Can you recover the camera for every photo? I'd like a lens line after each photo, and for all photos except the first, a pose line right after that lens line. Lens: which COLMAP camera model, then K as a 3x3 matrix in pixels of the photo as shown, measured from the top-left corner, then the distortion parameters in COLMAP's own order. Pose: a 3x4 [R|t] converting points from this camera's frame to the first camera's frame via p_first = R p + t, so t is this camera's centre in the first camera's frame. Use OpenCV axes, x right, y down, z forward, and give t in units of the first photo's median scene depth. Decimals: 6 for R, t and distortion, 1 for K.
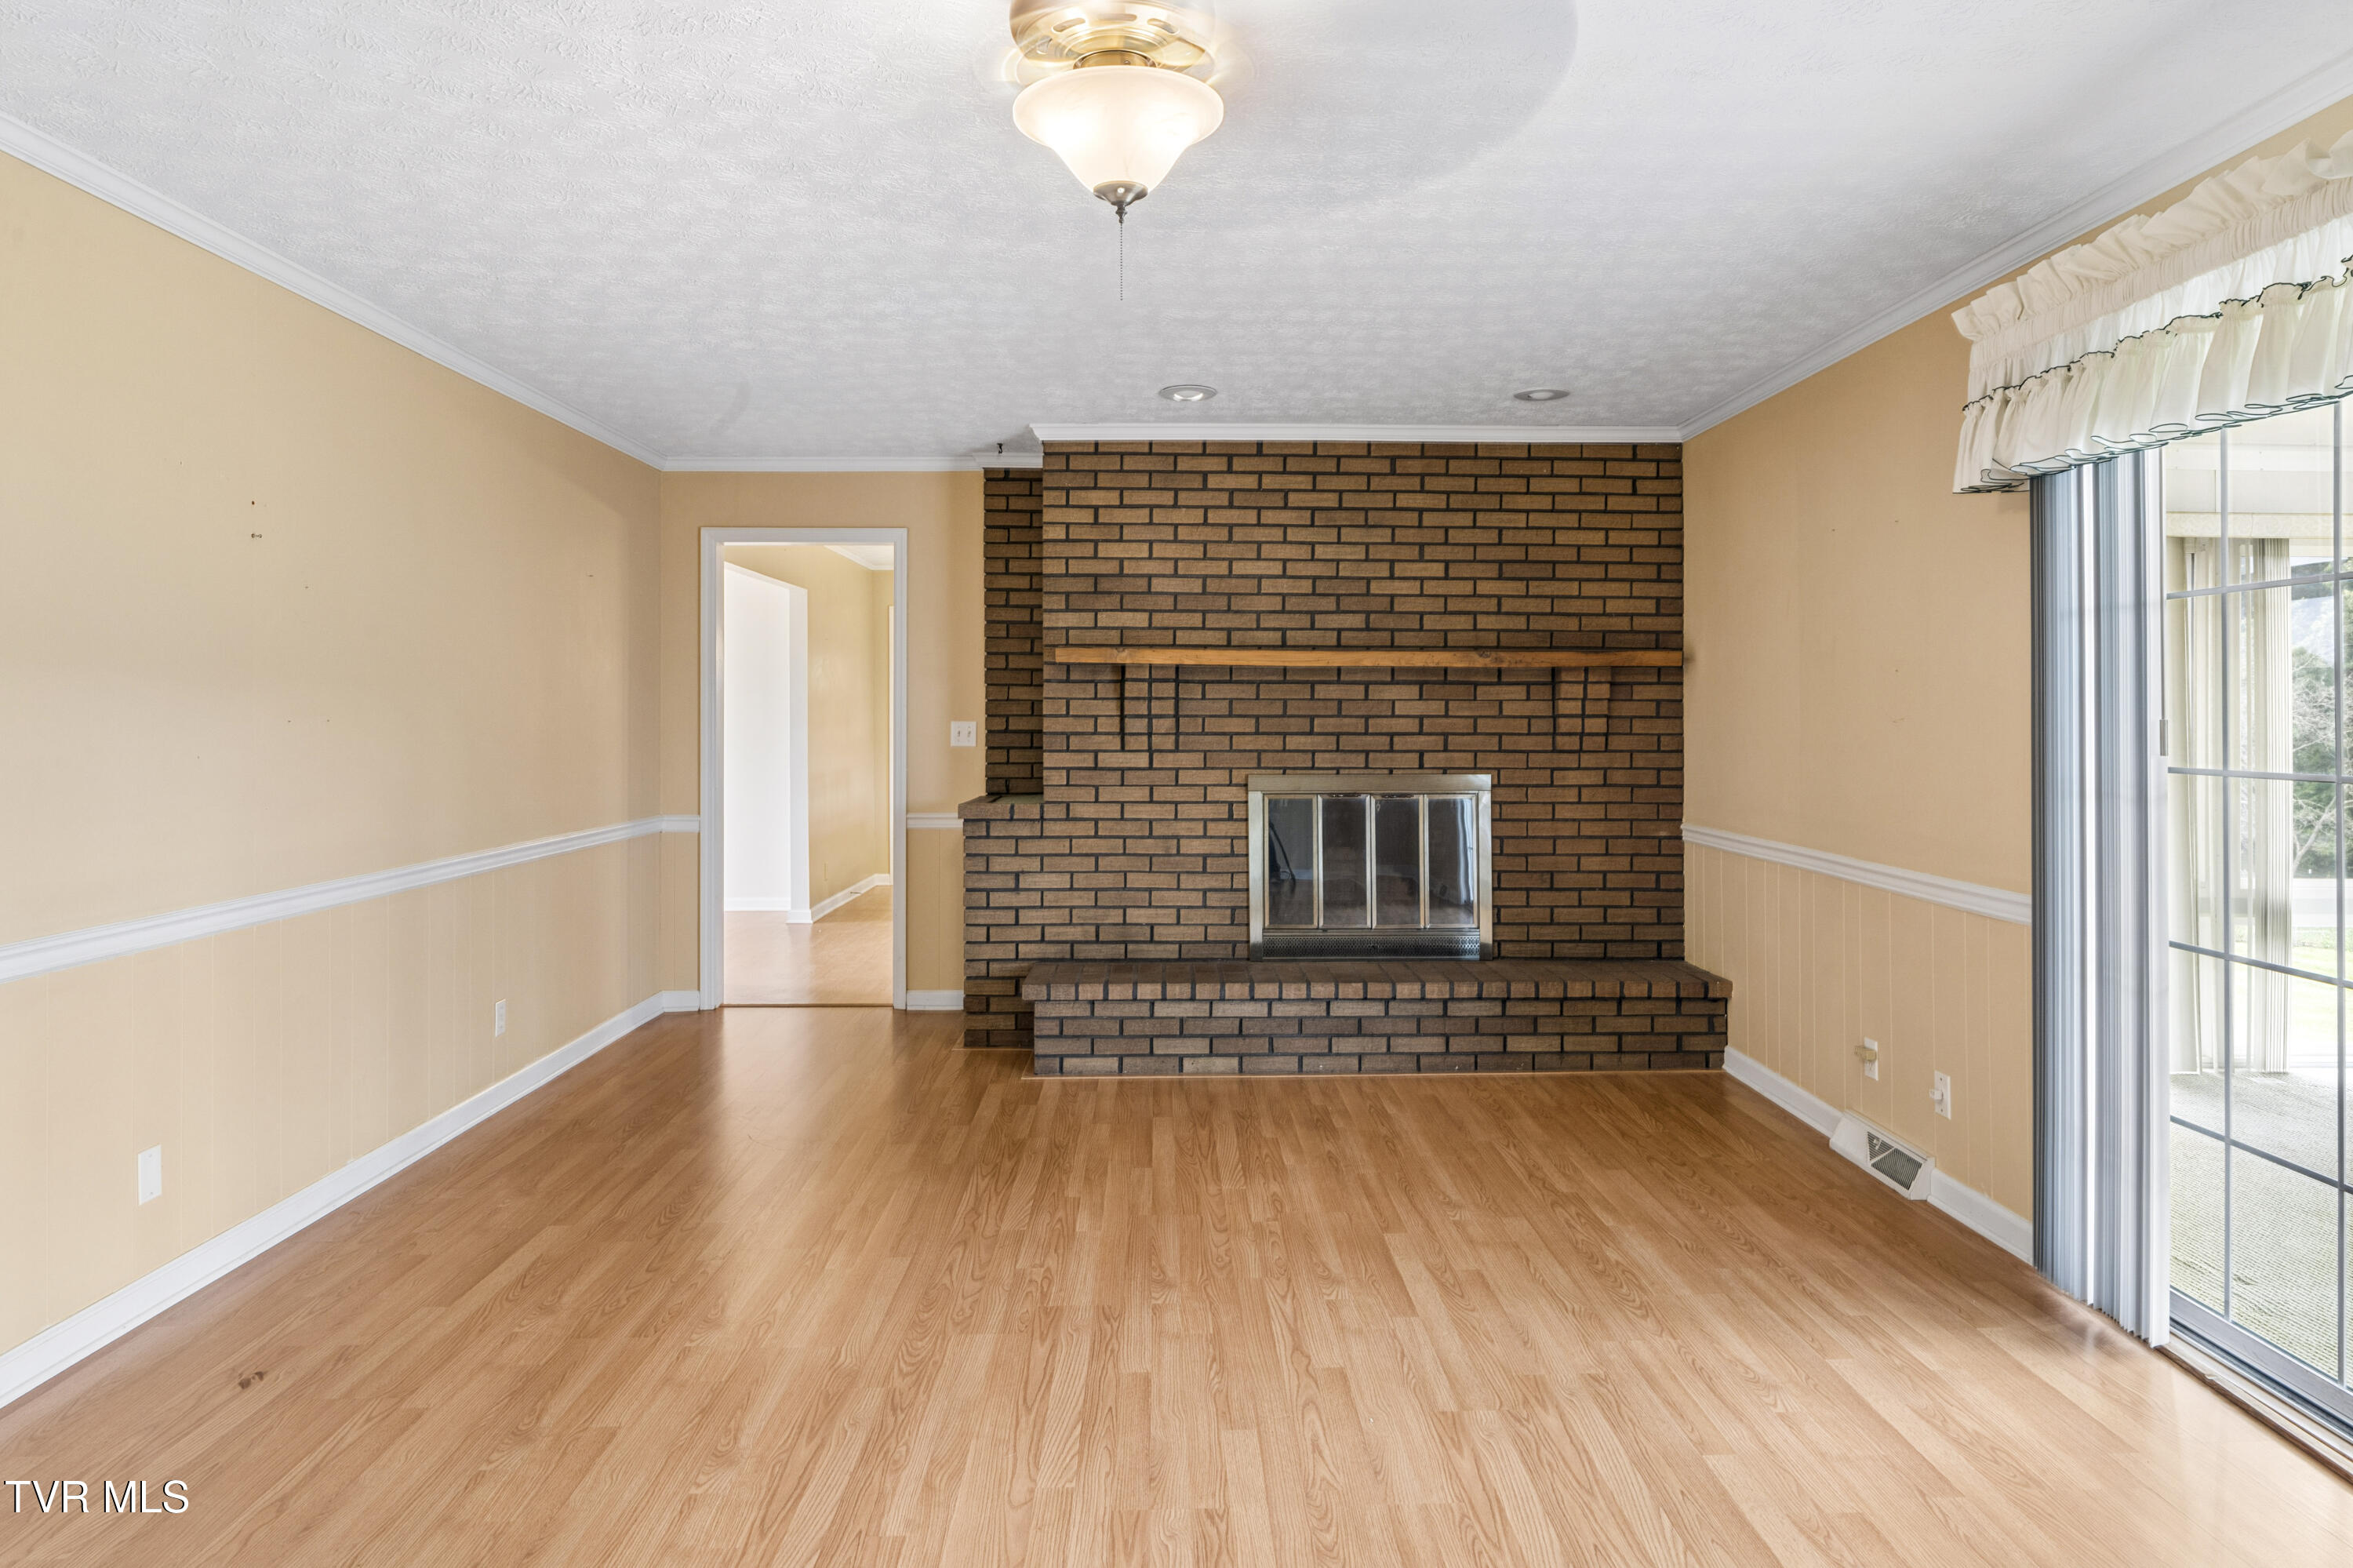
lens RADIAL K [[1420.1, 0, 1209.7], [0, 1420.1, 727.3], [0, 0, 1]] dist [-0.002461, -0.000599]
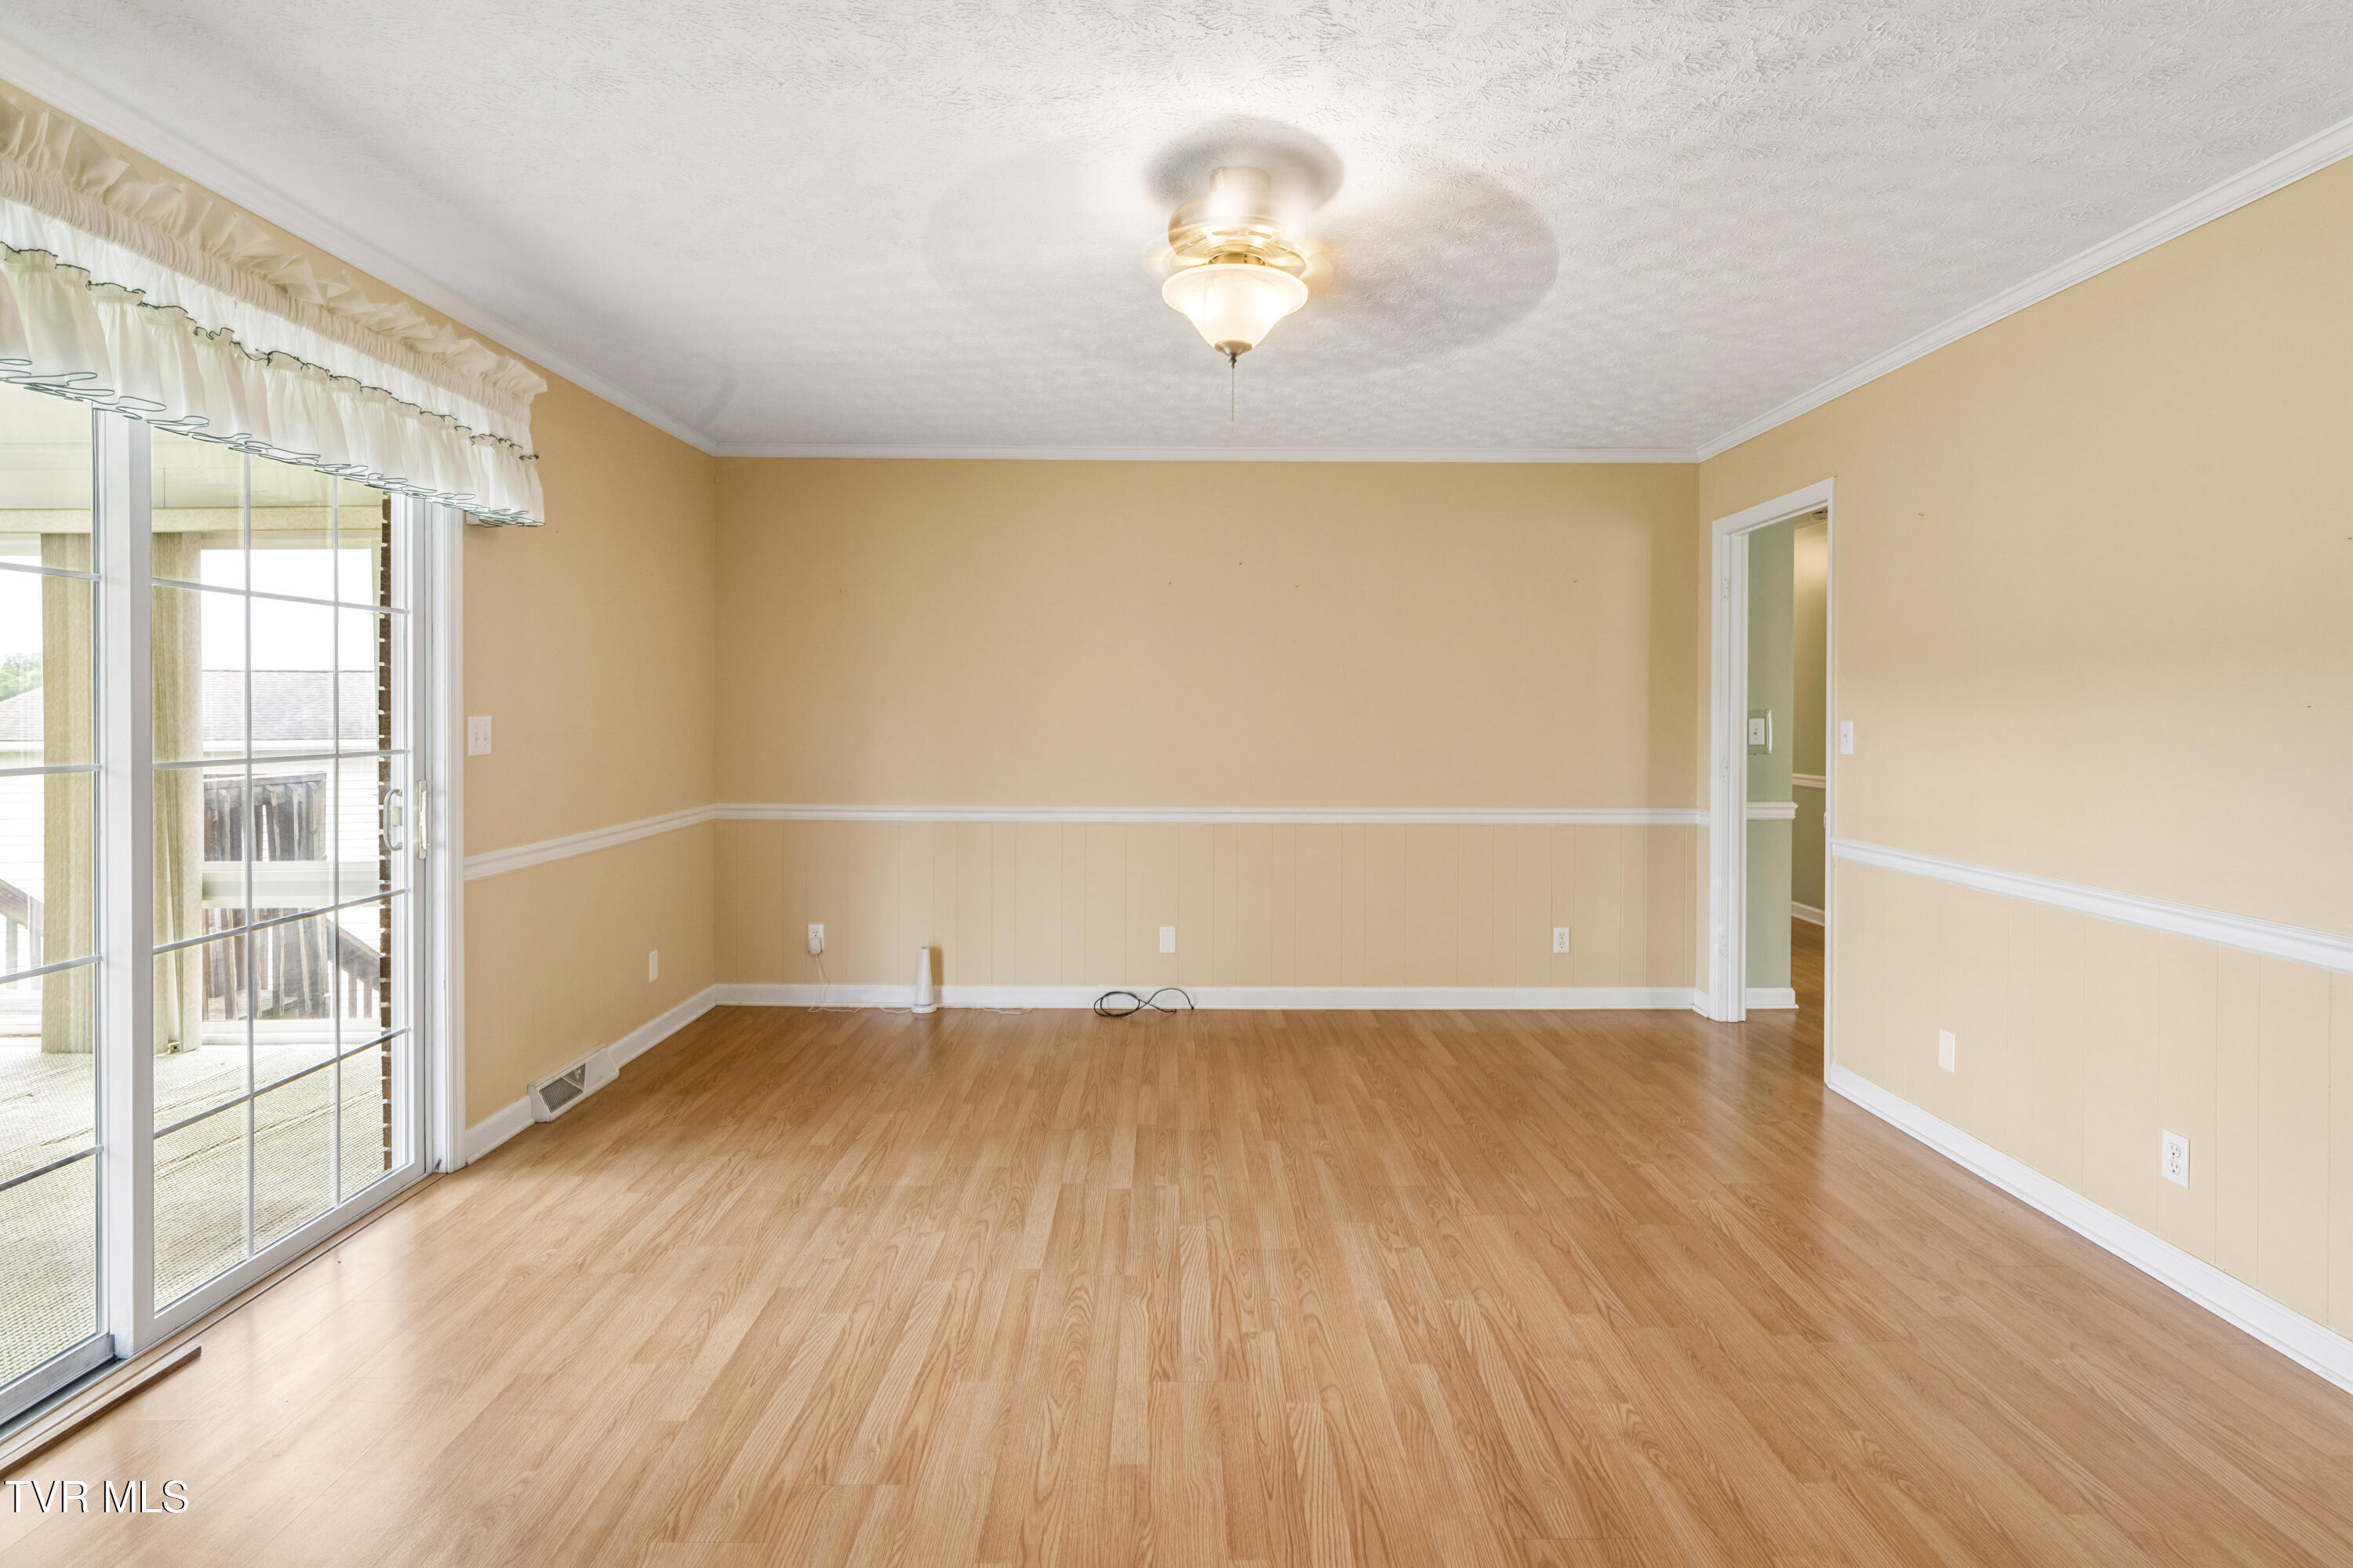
lens RADIAL K [[1210.5, 0, 1193.6], [0, 1210.5, 713.0], [0, 0, 1]] dist [-0.003645, 0.001712]
pose [[-0.999809, -0.002586, 0.019387, -0.017370], [-0.002337, 0.999915, 0.012859, -0.006720], [-0.019419, 0.012812, -0.999729, 0.844496]]
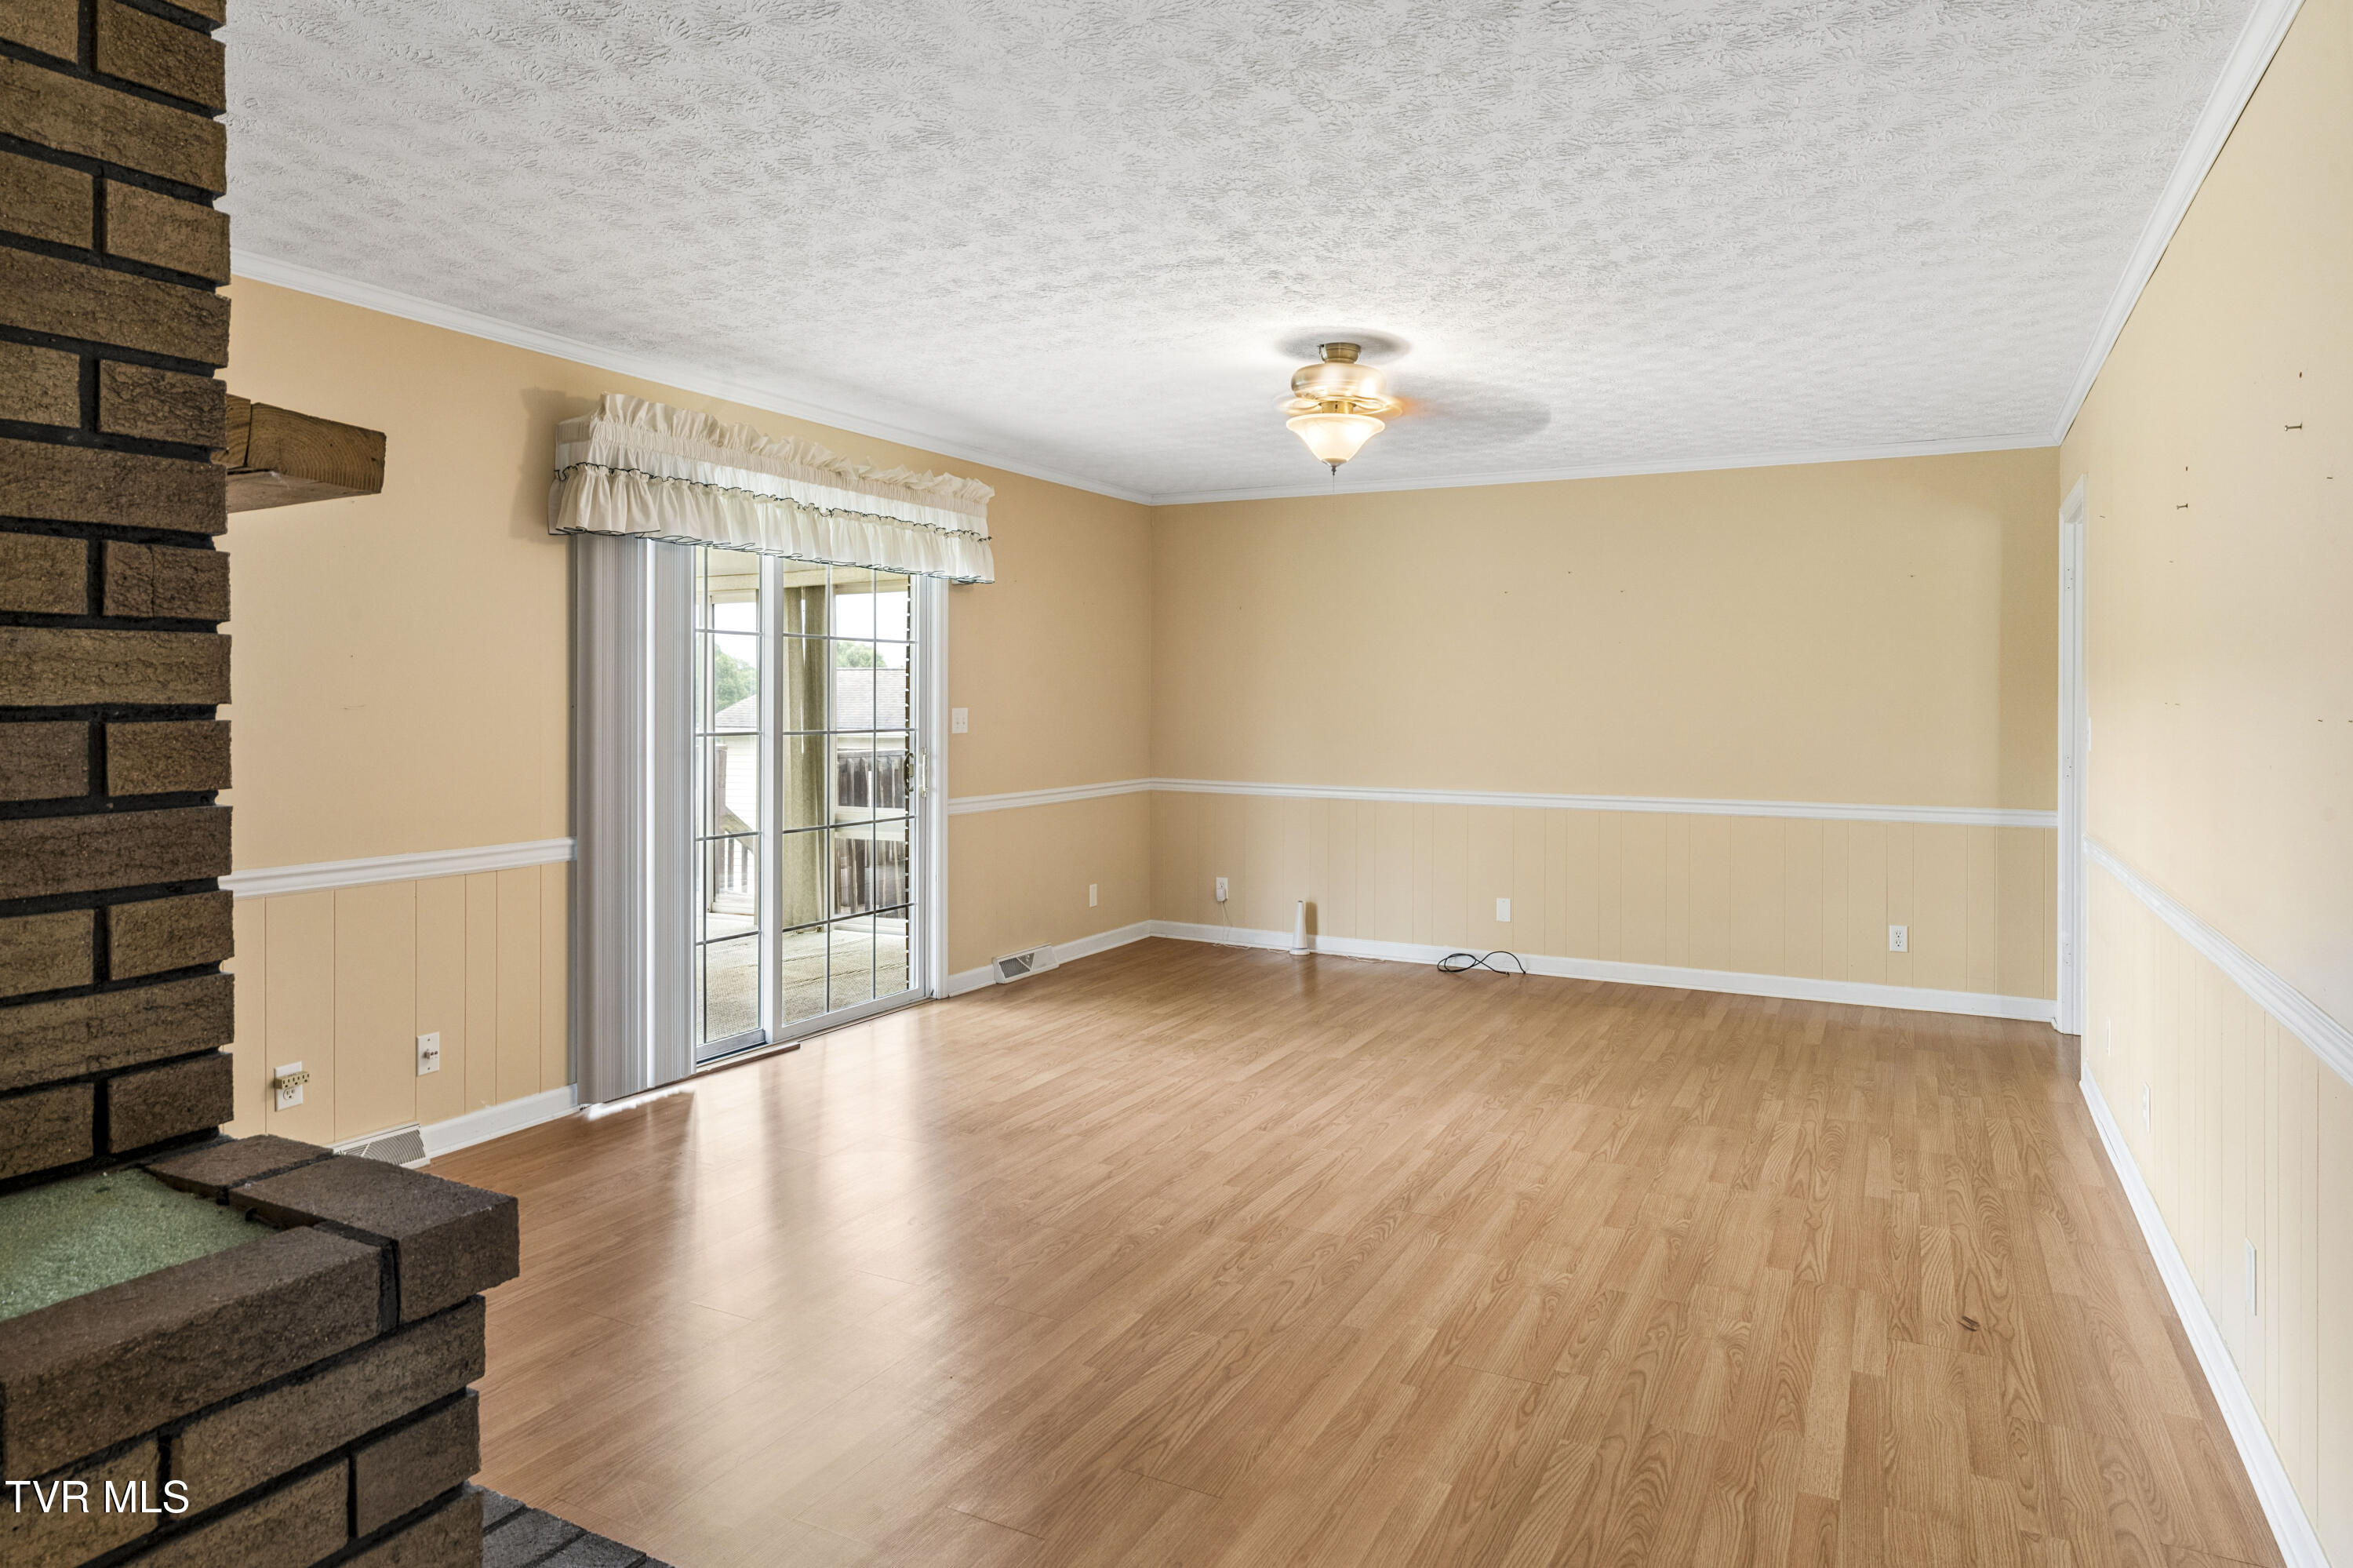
lens RADIAL K [[1427.0, 0, 1180.6], [0, 1427.0, 691.7], [0, 0, 1]] dist [-0.000404, 0.000851]
pose [[-0.872895, 0.000067, 0.487908, -0.345744], [0.000828, 0.999999, 0.001345, -0.010654], [-0.487907, 0.001578, -0.872894, 1.133789]]
